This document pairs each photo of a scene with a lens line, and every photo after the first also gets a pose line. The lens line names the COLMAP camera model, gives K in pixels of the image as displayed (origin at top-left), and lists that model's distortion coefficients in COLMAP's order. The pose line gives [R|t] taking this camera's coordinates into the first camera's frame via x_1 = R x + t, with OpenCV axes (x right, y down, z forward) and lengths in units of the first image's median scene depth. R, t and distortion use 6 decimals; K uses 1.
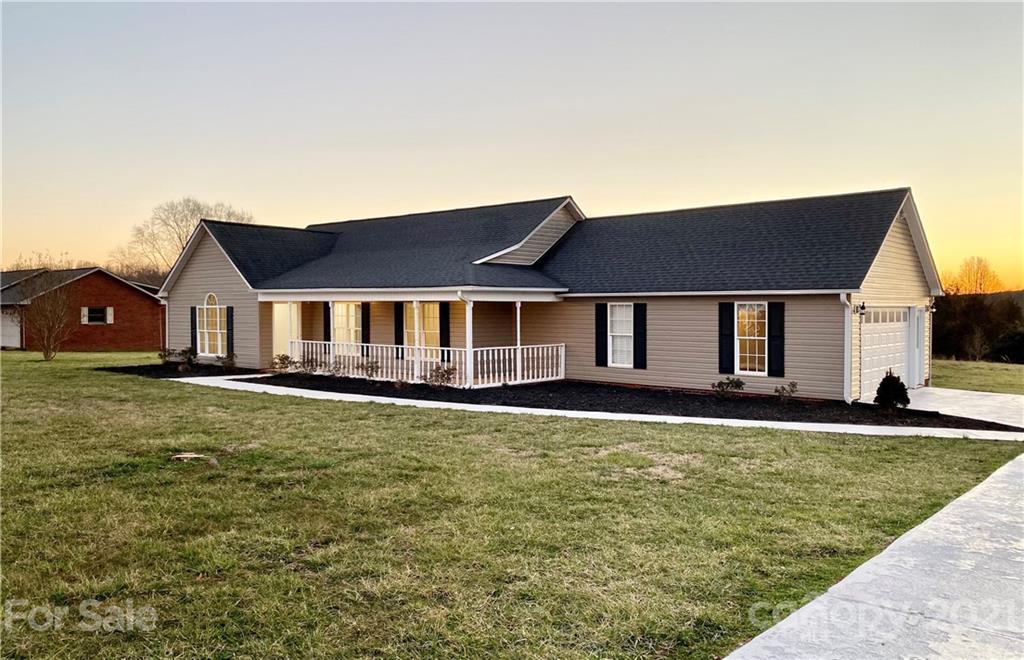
lens RADIAL K [[782.5, 0, 534.7], [0, 782.5, 331.8], [0, 0, 1]] dist [0.048996, -0.000978]
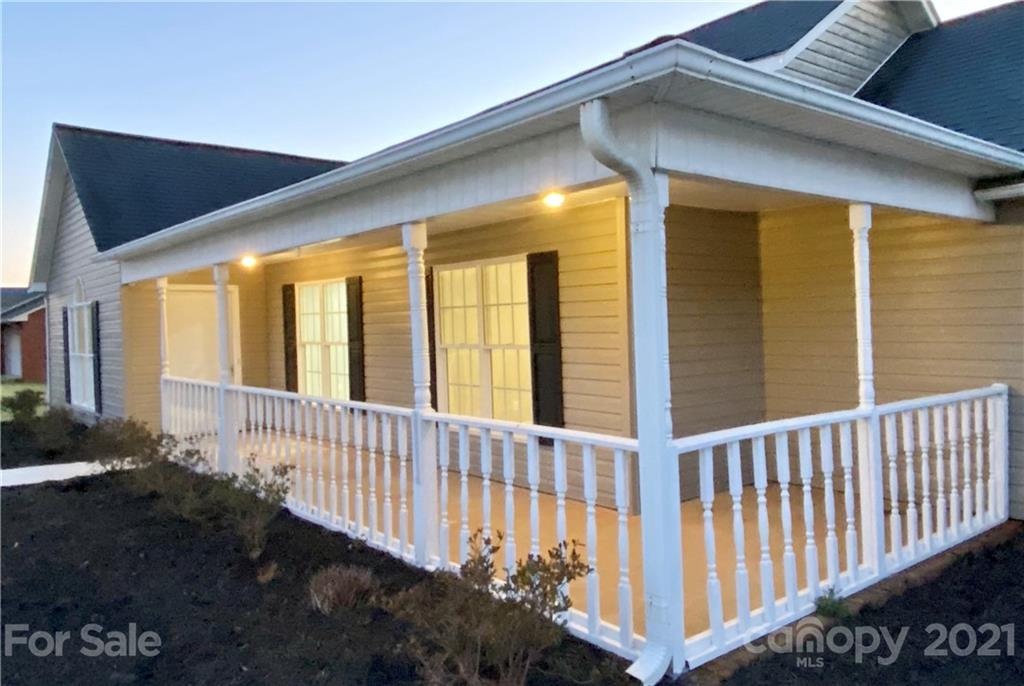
lens RADIAL K [[754.6, 0, 514.8], [0, 754.6, 319.4], [0, 0, 1]] dist [0.034053, -0.000835]
pose [[0.980792, -0.028351, -0.192984, -0.073171], [0.021946, 0.999138, -0.035247, -0.001022], [0.193817, 0.030335, 0.980569, 0.740435]]
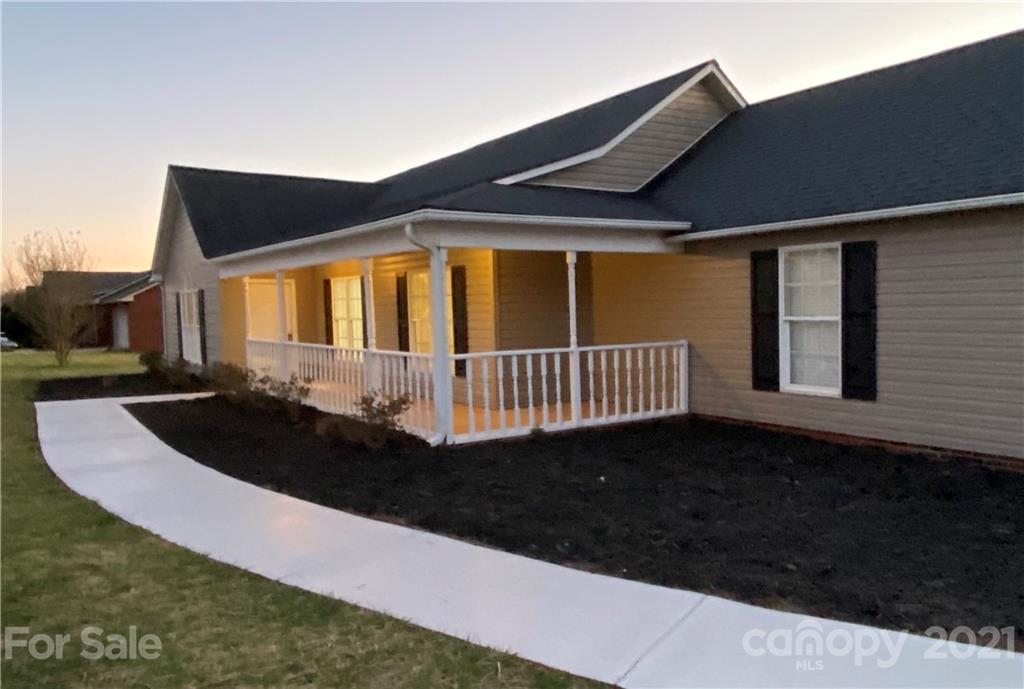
lens RADIAL K [[763.2, 0, 512.0], [0, 763.2, 344.5], [0, 0, 1]] dist [0.070309, -0.000906]
pose [[0.958768, -0.008071, -0.284077, 0.071412], [0.014265, 0.999703, 0.019740, 0.006770], [0.283833, -0.022978, 0.958598, 0.530459]]
